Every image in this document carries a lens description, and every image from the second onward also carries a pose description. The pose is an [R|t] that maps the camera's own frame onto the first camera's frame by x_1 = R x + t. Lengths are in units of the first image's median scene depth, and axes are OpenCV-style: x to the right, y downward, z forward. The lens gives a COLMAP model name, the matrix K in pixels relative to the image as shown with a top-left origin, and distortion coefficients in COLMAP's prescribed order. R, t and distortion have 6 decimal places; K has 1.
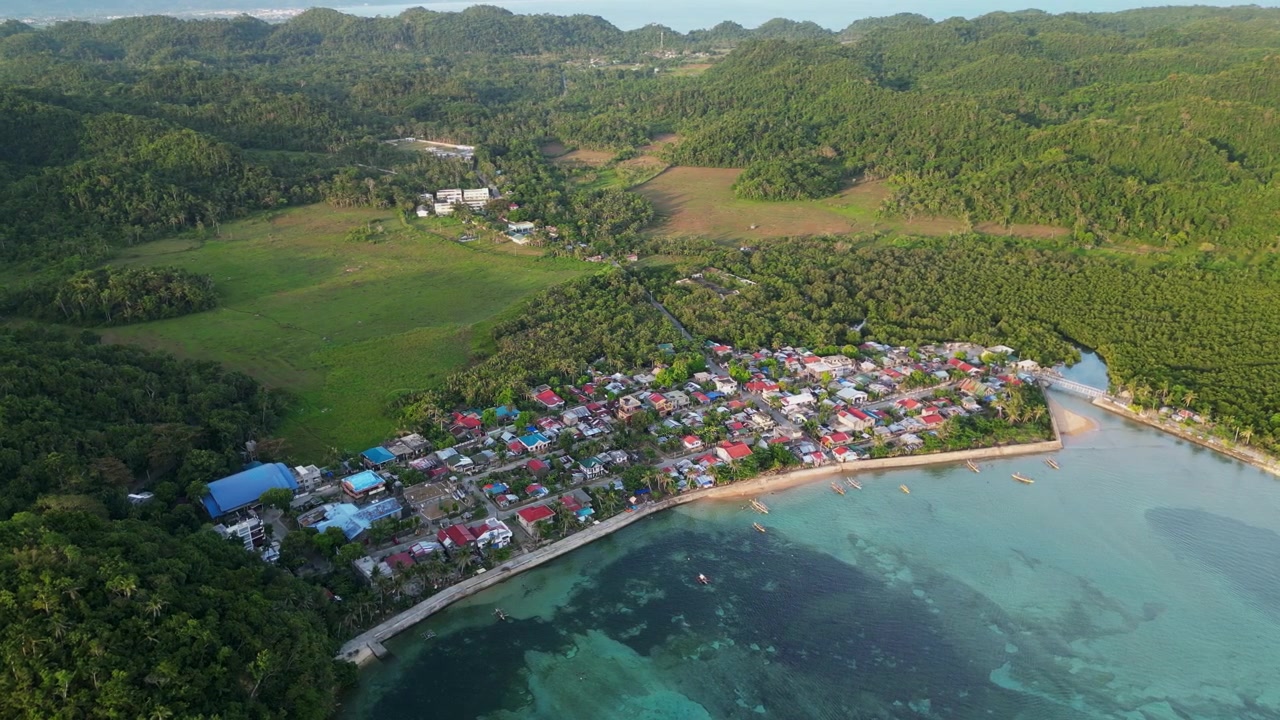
lens RADIAL K [[942.1, 0, 641.1], [0, 942.1, 356.7], [0, 0, 1]] dist [0.077227, -0.073877]
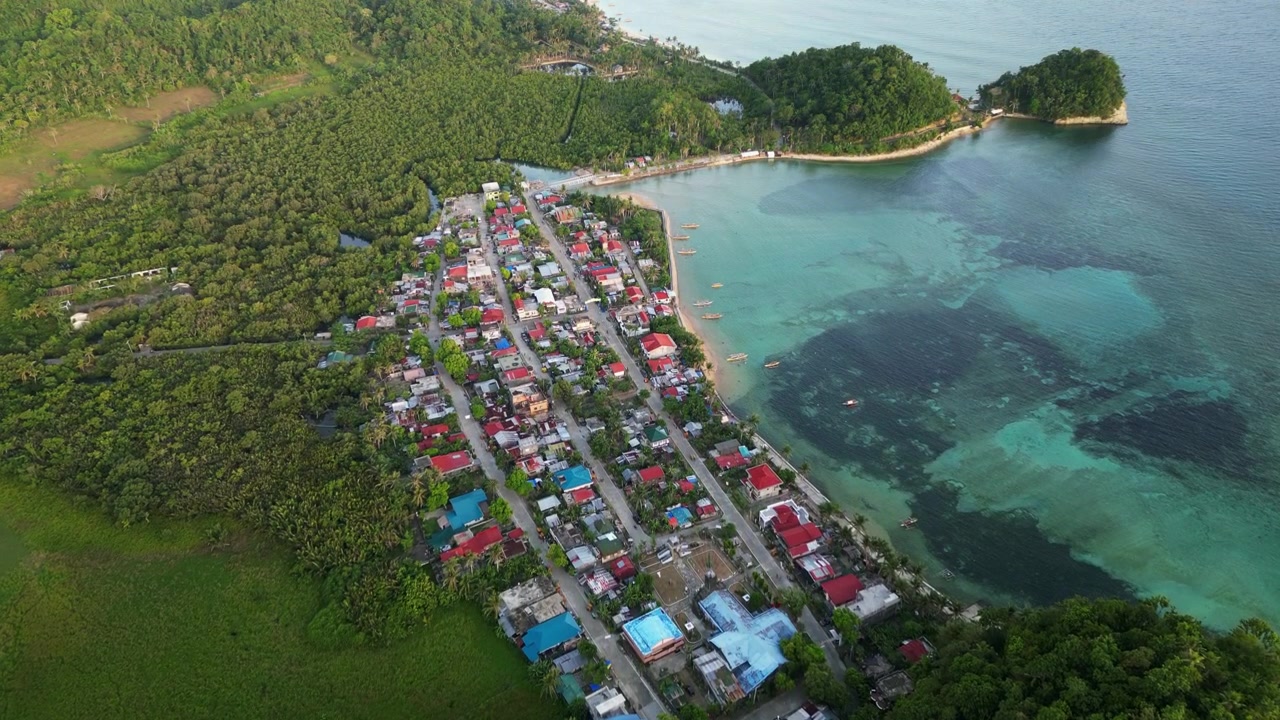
lens RADIAL K [[942.1, 0, 642.2], [0, 942.1, 357.6], [0, 0, 1]] dist [0.077227, -0.073877]
pose [[0.163568, -0.543437, 0.823360, -0.608232], [0.373028, 0.806706, 0.458339, -0.292620], [-0.913288, 0.232167, 0.334669, 0.563941]]
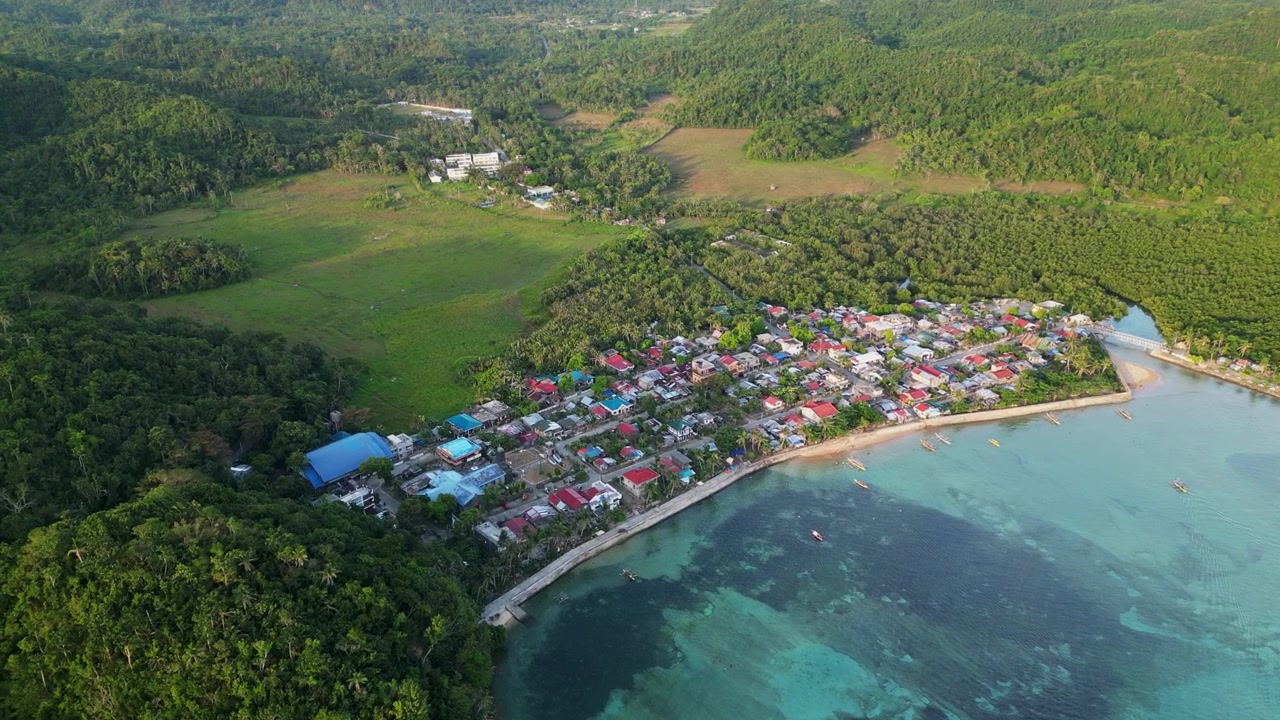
lens RADIAL K [[942.1, 0, 638.7], [0, 942.1, 354.9], [0, 0, 1]] dist [0.077227, -0.073877]
pose [[0.998876, -0.022031, 0.041973, -0.112530], [0.020494, 0.999116, 0.036694, -0.000270], [-0.042744, -0.035792, 0.998445, -0.001350]]
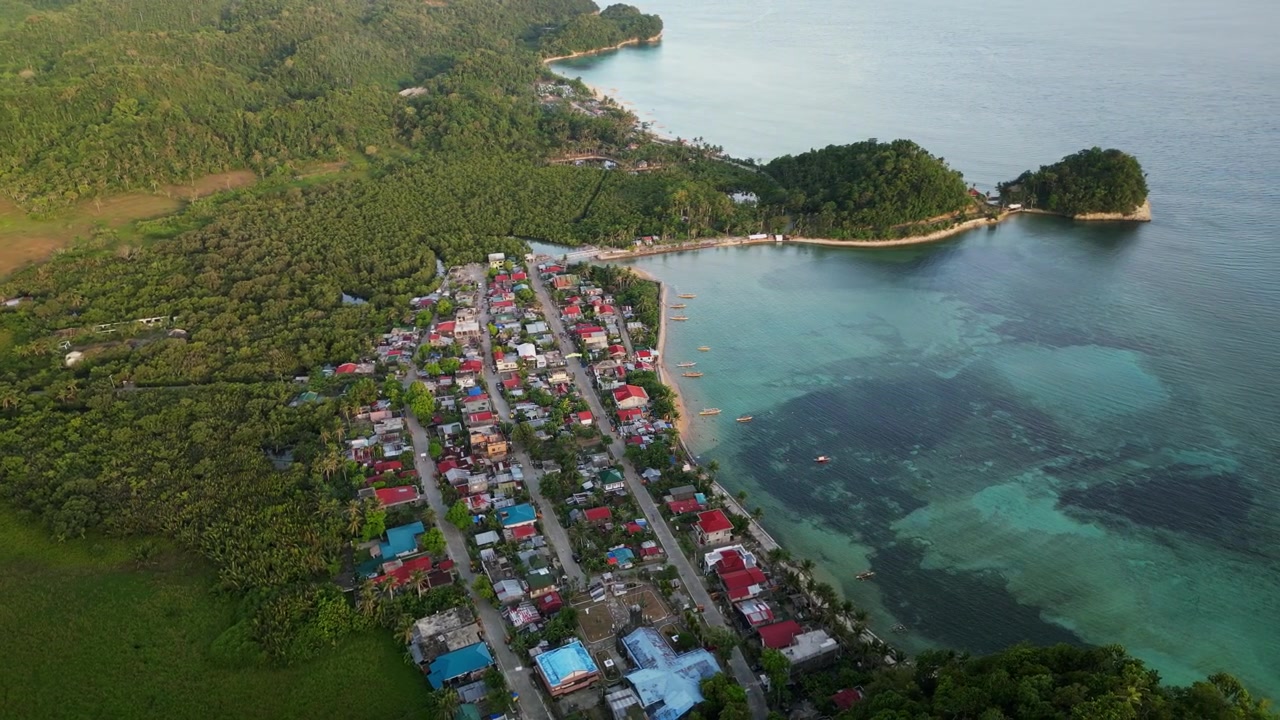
lens RADIAL K [[942.1, 0, 643.2], [0, 942.1, 360.5], [0, 0, 1]] dist [0.077227, -0.073877]
pose [[0.239639, -0.418677, 0.875946, -0.610013], [0.364145, 0.875129, 0.318665, -0.196506], [-0.899984, 0.242607, 0.362175, 0.515209]]
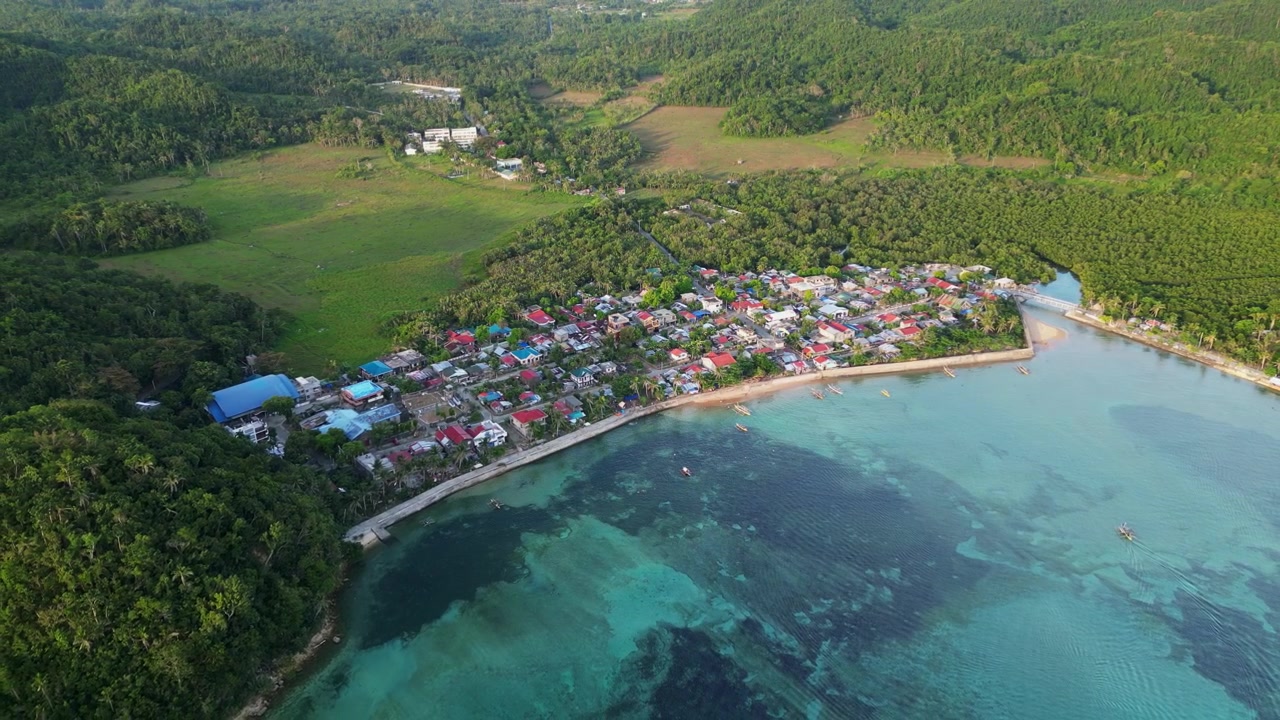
lens RADIAL K [[942.1, 0, 641.2], [0, 942.1, 358.7], [0, 0, 1]] dist [0.077227, -0.073877]
pose [[0.999909, -0.009853, 0.009262, 0.002633], [0.009418, 0.998902, 0.045903, 0.041192], [-0.009704, -0.045811, 0.998903, -0.030210]]
